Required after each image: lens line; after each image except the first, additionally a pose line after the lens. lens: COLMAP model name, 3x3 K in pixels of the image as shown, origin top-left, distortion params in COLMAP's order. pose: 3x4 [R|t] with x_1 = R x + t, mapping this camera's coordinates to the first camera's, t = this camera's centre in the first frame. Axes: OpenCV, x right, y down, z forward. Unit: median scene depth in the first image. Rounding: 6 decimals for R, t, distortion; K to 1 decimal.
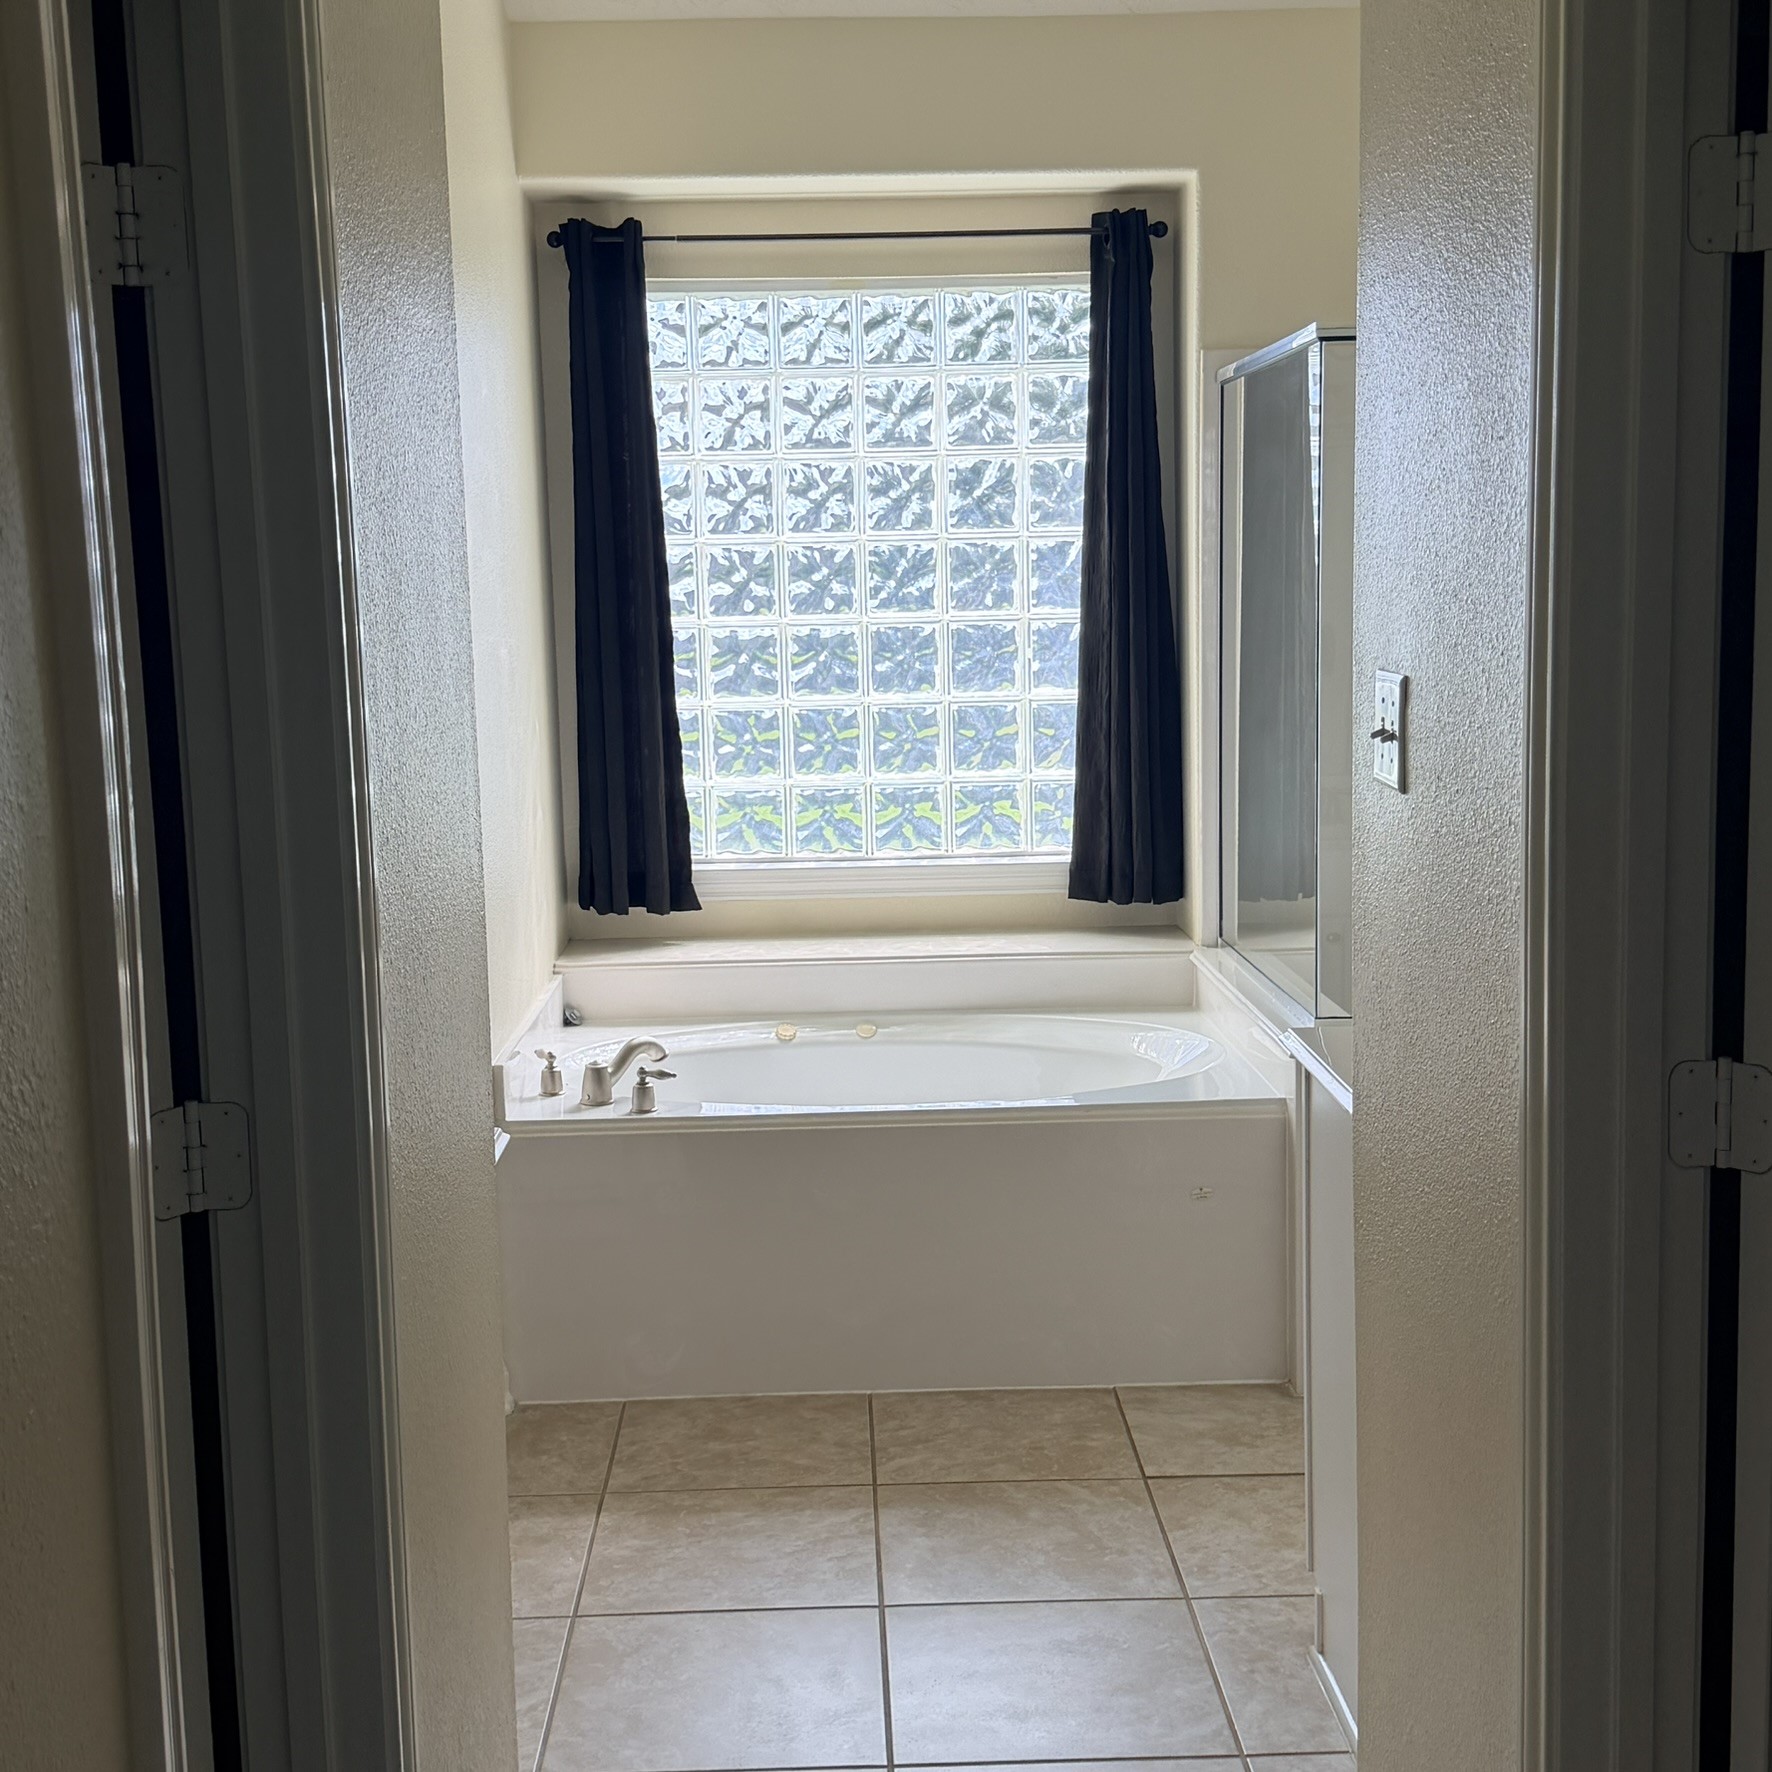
lens RADIAL K [[2375.0, 0, 886.9], [0, 2375.0, 889.7], [0, 0, 1]] dist [0.052819, 0.000000]
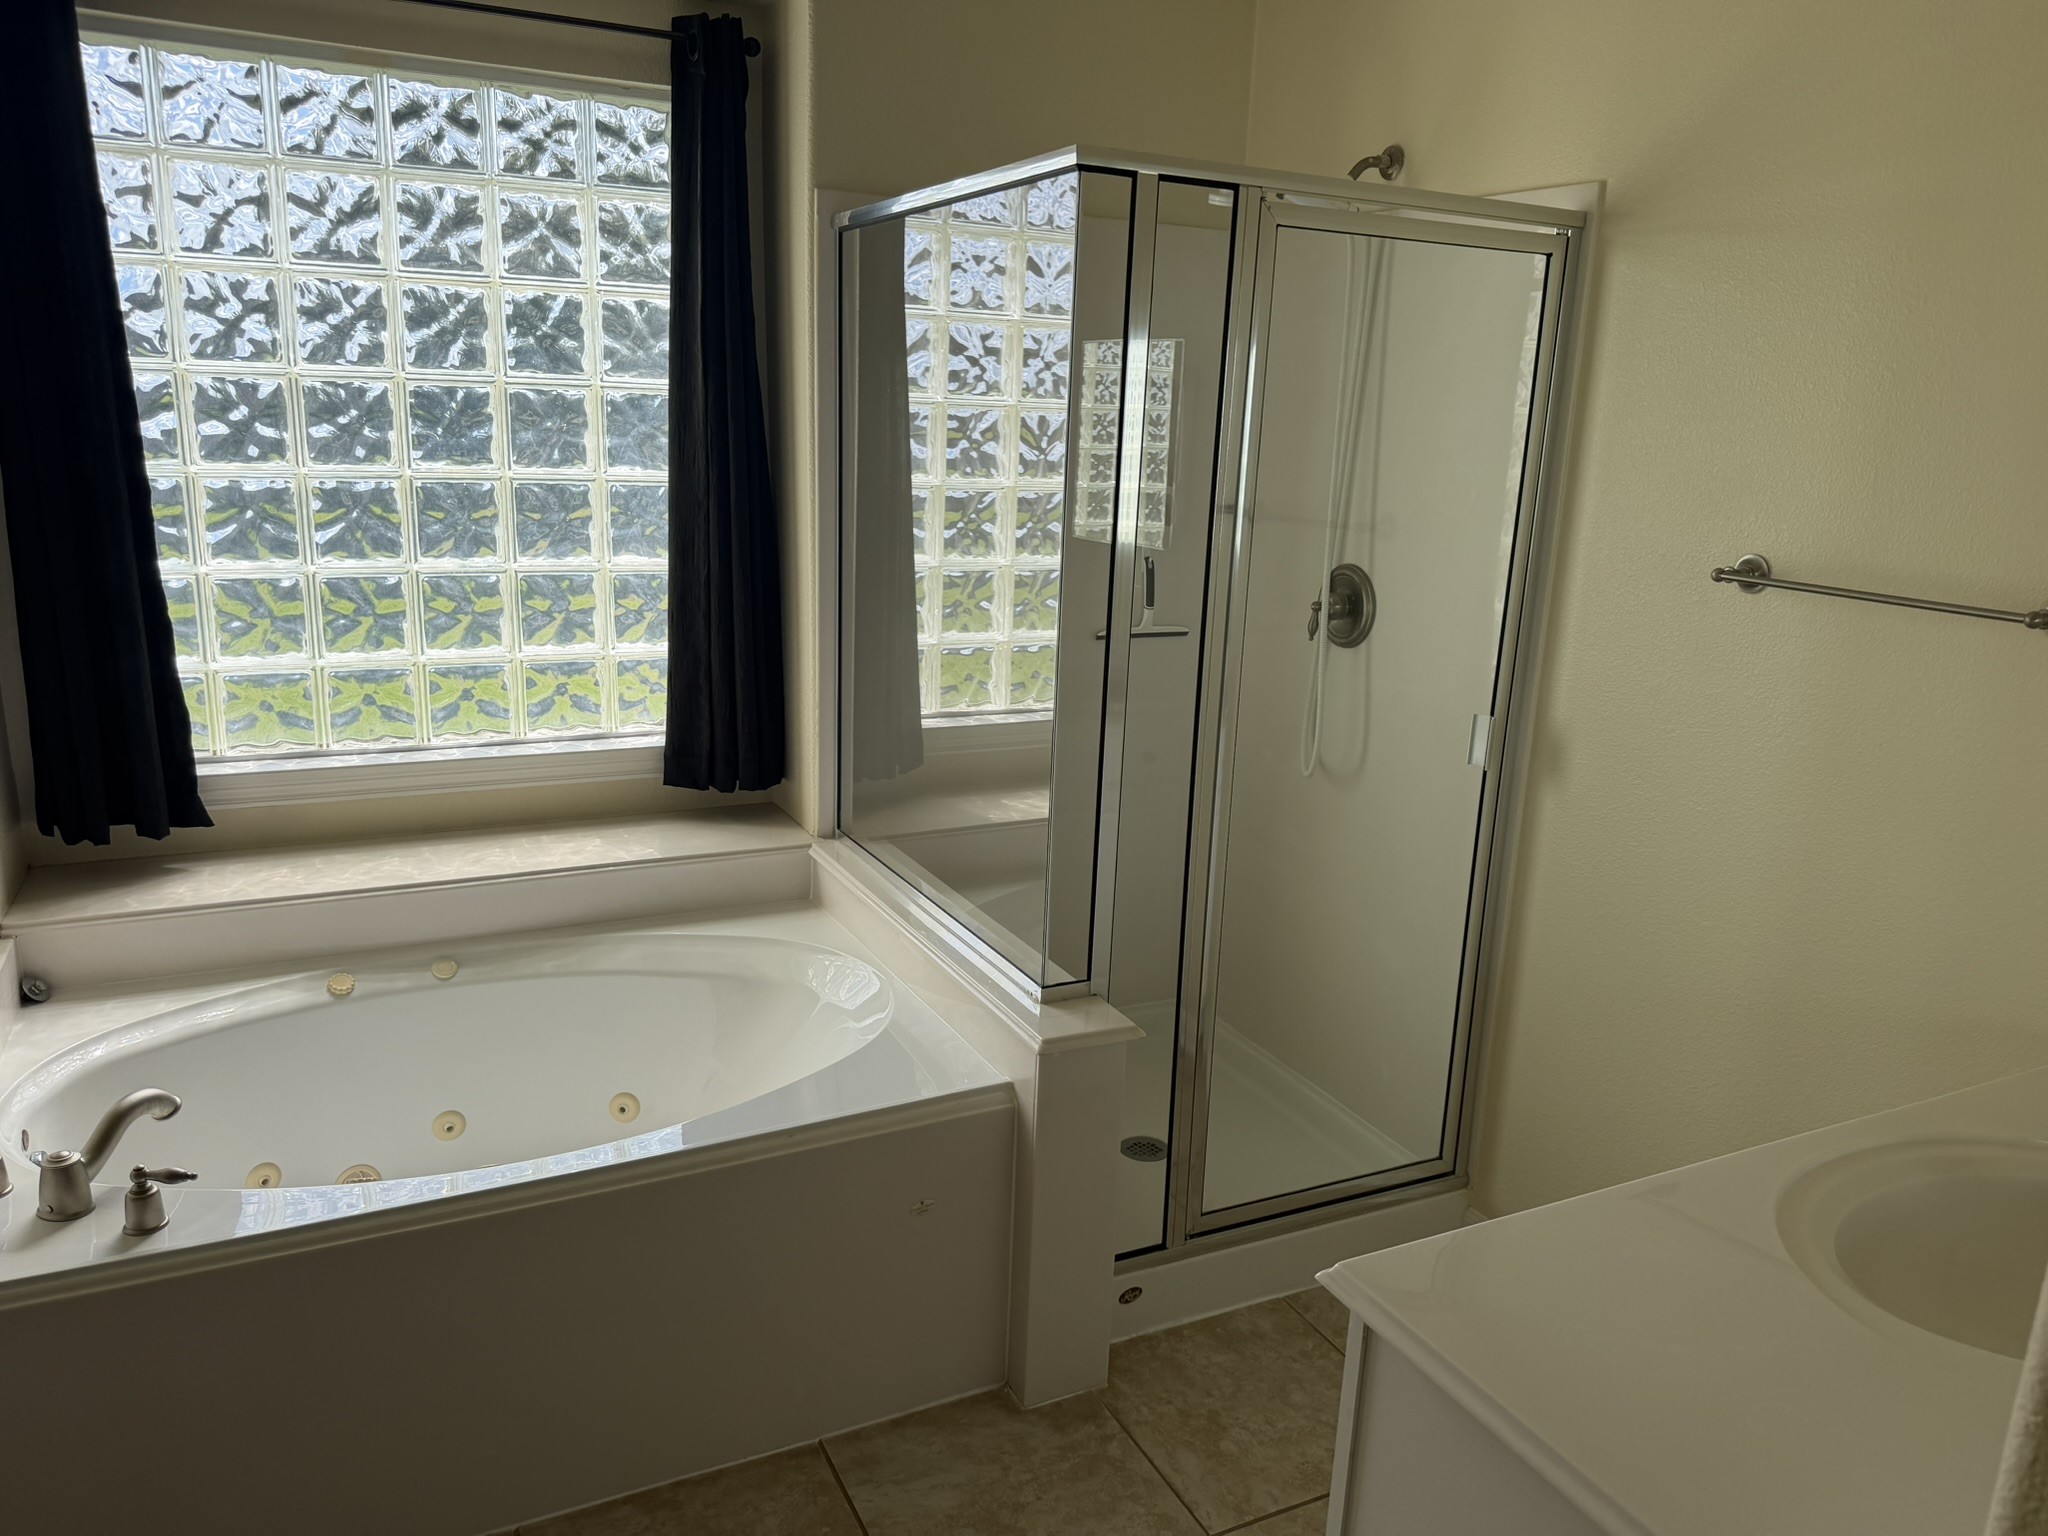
lens RADIAL K [[1462.1, 0, 1032.9], [0, 1462.1, 763.3], [0, 0, 1]] dist [0.040419, -0.050268]
pose [[0.905008, -0.049155, 0.422545, -0.035066], [0.002572, 0.993916, 0.110113, -0.067784], [-0.425387, -0.098567, 0.899628, 0.418083]]
